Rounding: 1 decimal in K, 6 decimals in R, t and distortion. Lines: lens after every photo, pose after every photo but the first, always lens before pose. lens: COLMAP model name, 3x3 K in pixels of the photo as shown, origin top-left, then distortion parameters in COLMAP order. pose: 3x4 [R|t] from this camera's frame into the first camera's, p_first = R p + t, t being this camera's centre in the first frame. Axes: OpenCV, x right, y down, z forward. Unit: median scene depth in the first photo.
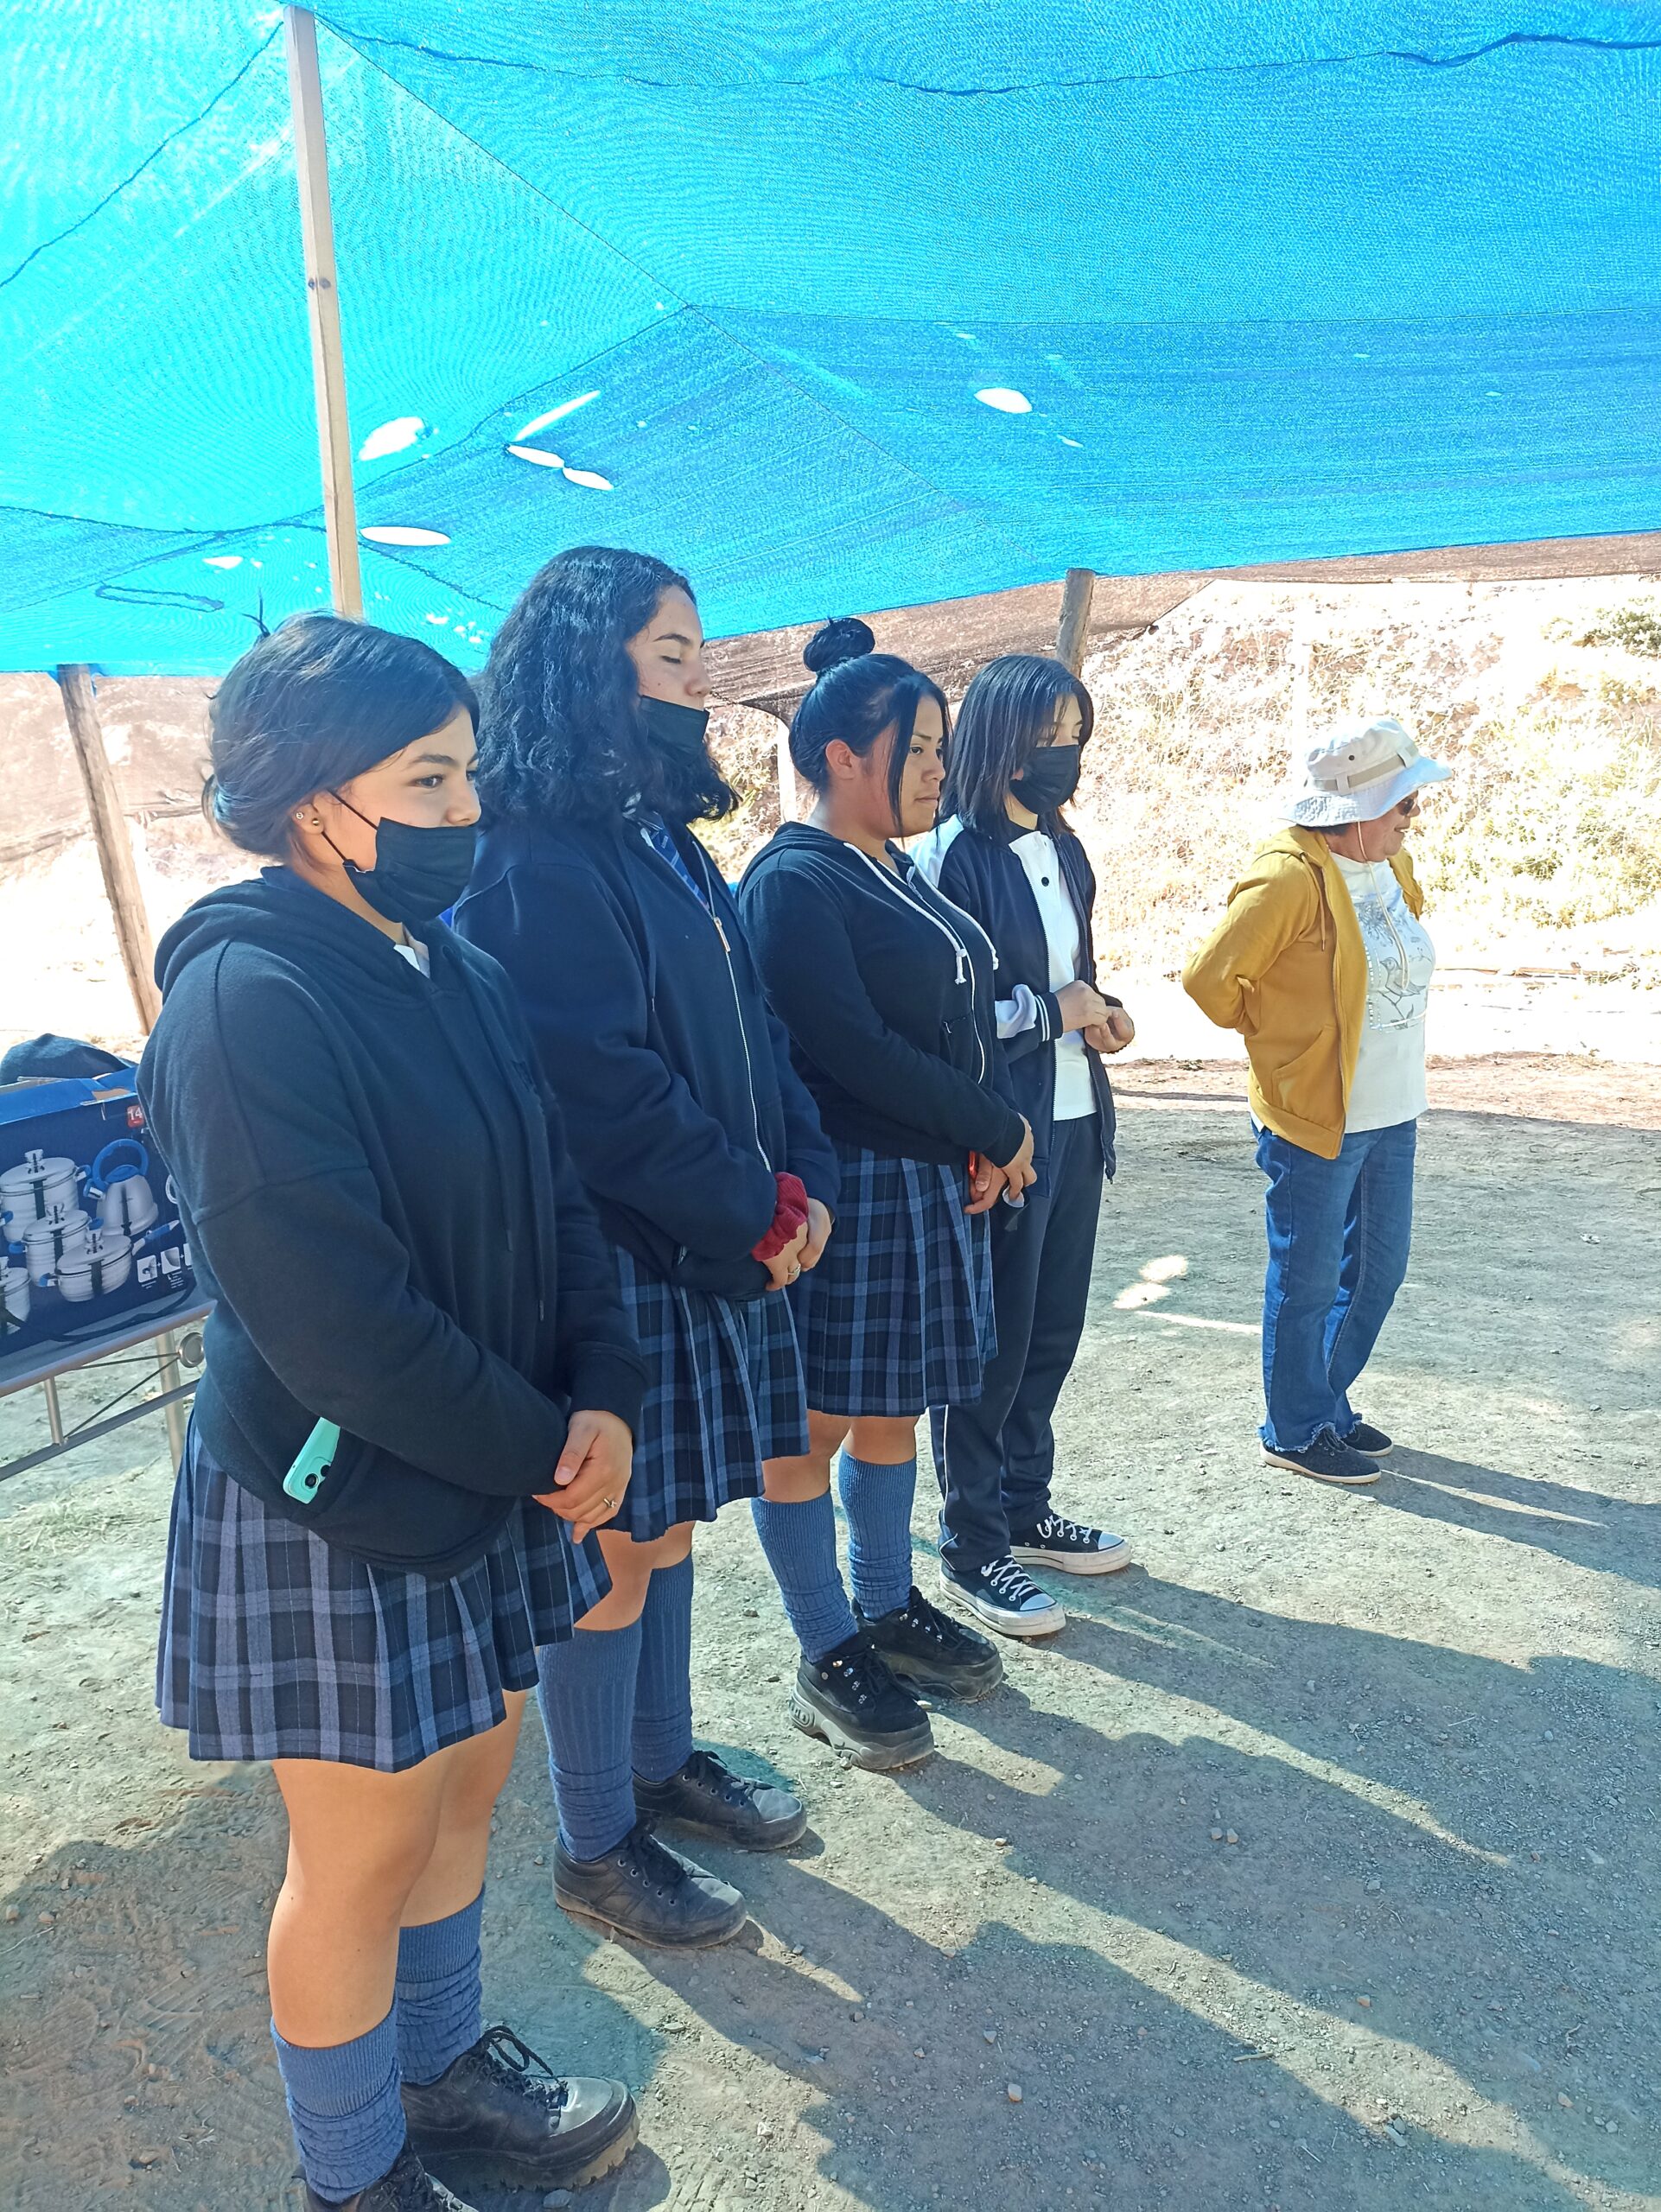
lens RADIAL K [[1619.6, 0, 830.5], [0, 1619.6, 1105.7], [0, 0, 1]] dist [0.028861, 0.001930]
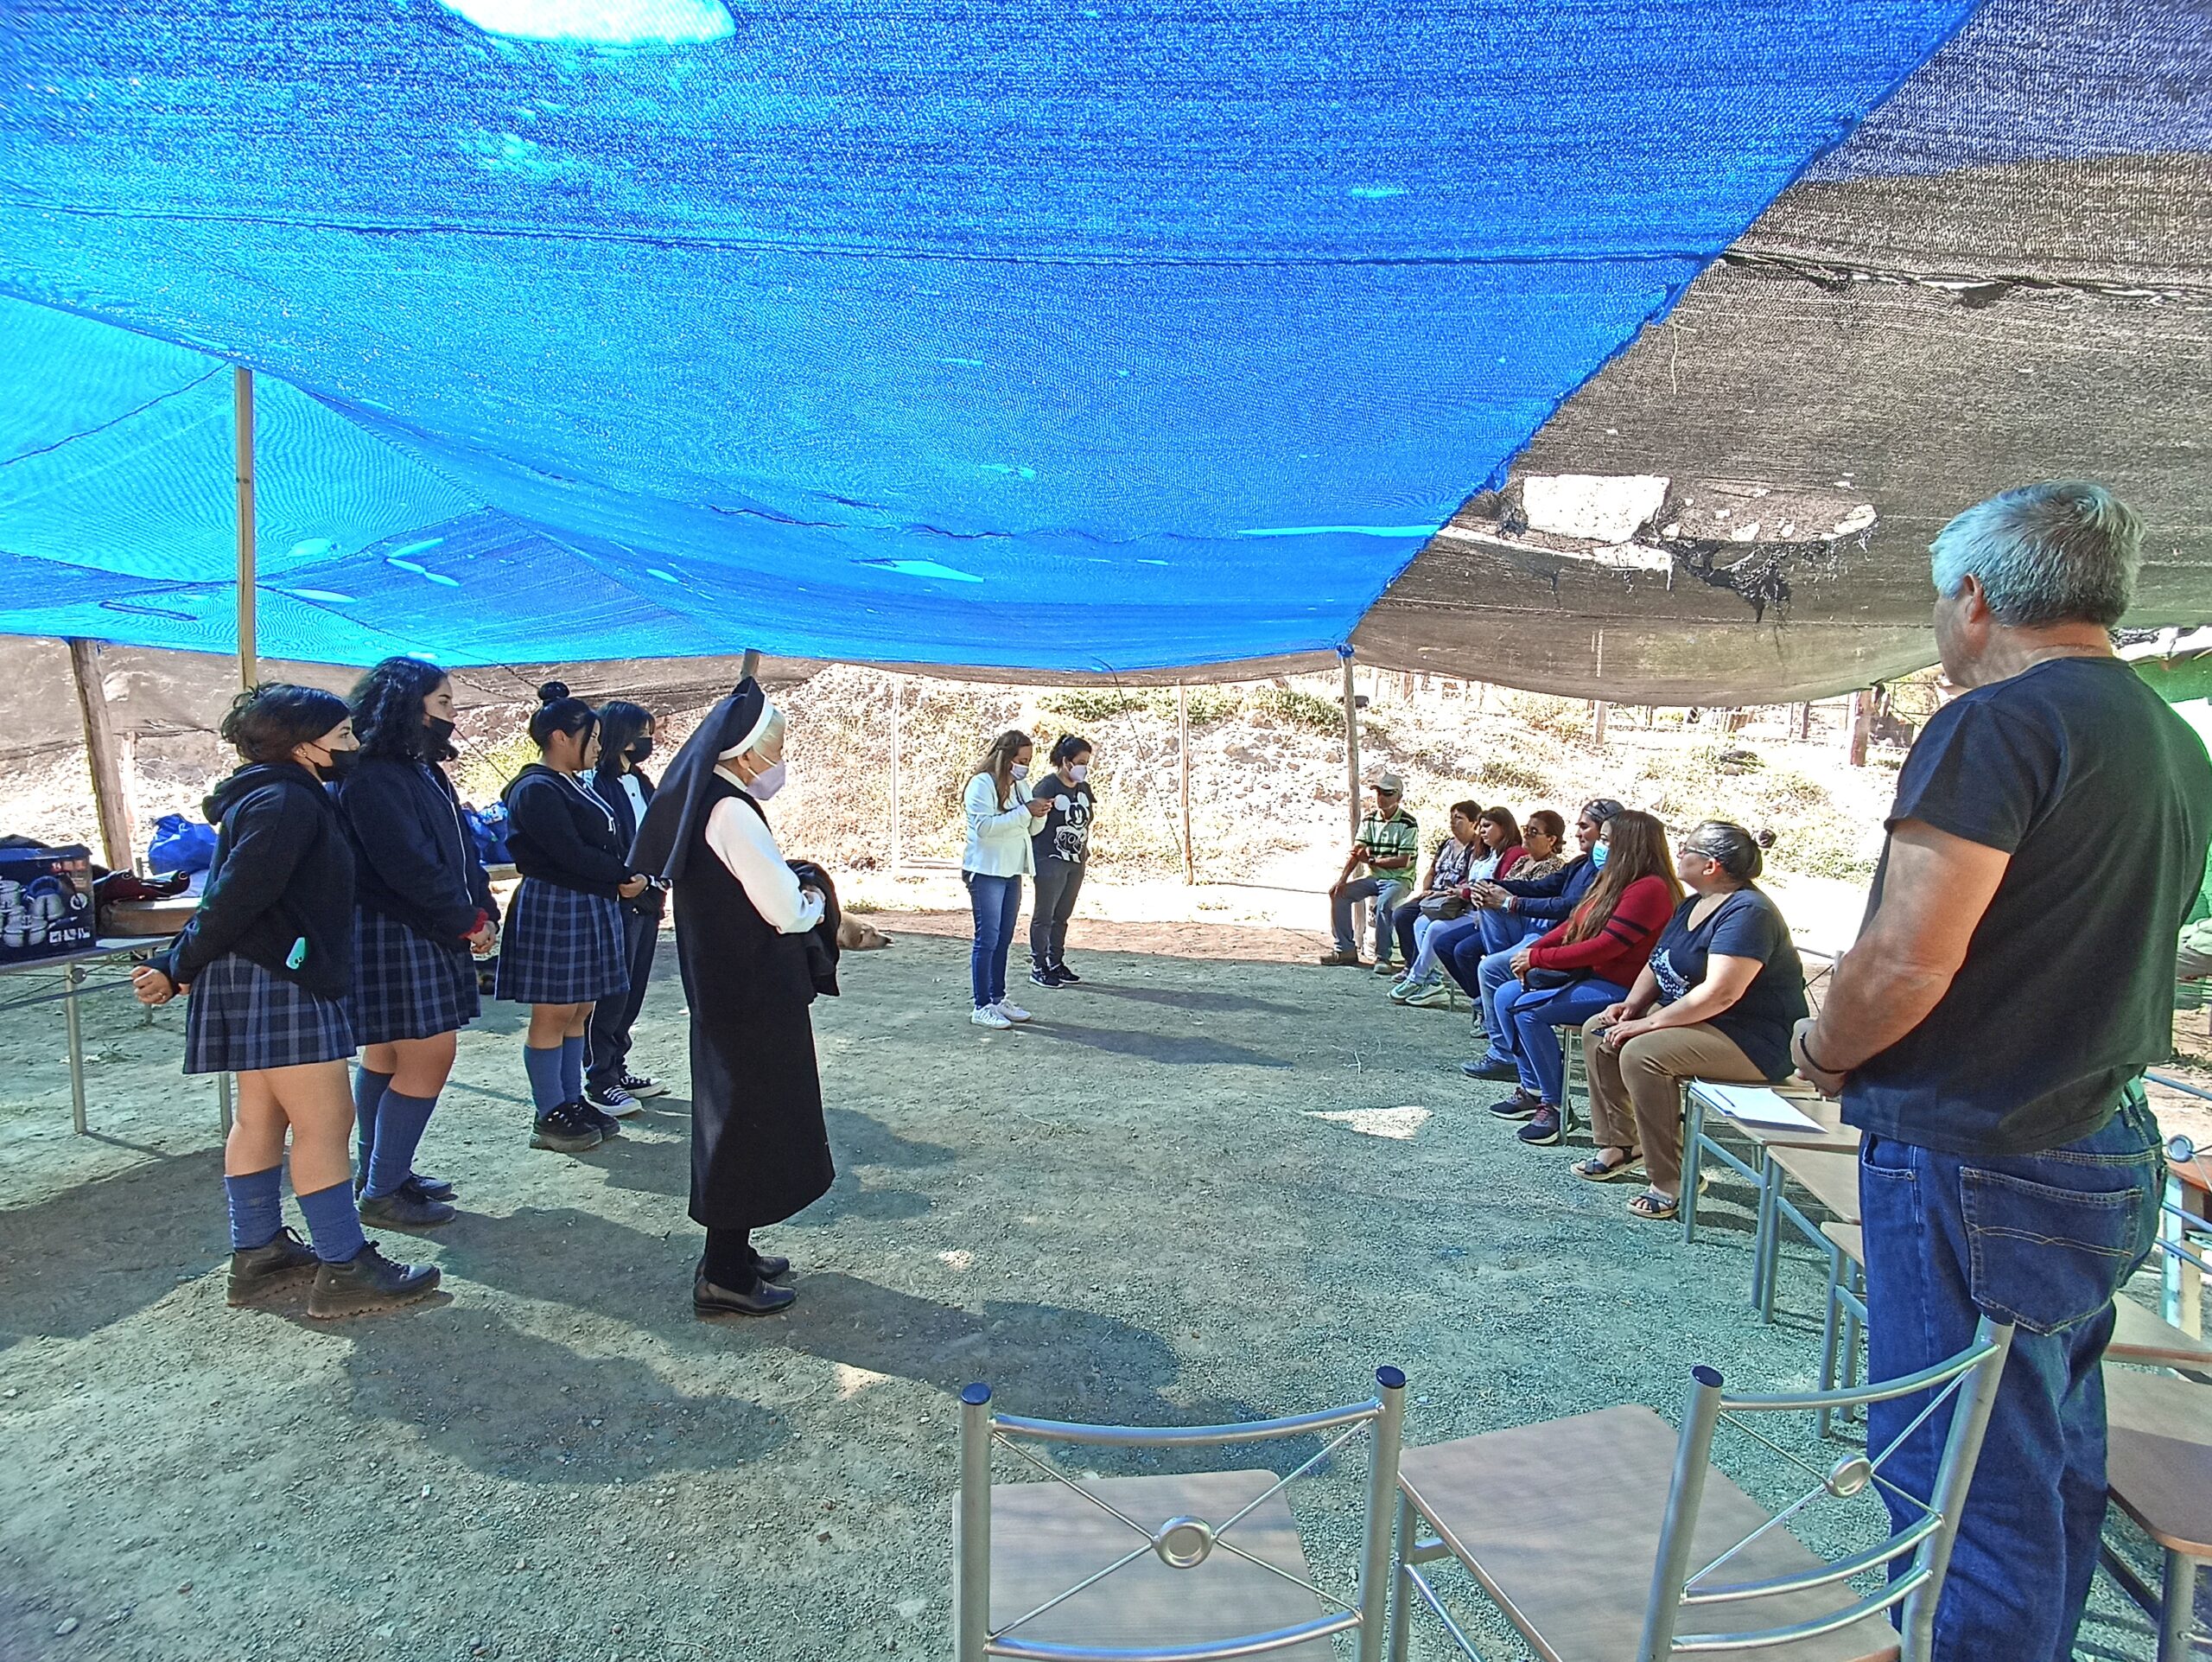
lens RADIAL K [[1027.7, 0, 1106.4], [0, 1027.7, 831.7], [0, 0, 1]] dist [-0.002628, -0.000591]
pose [[0.935260, 0.050189, 0.350385, 0.091665], [-0.004351, 0.991452, -0.130401, 0.027777], [-0.353934, 0.120434, 0.927484, -0.177846]]
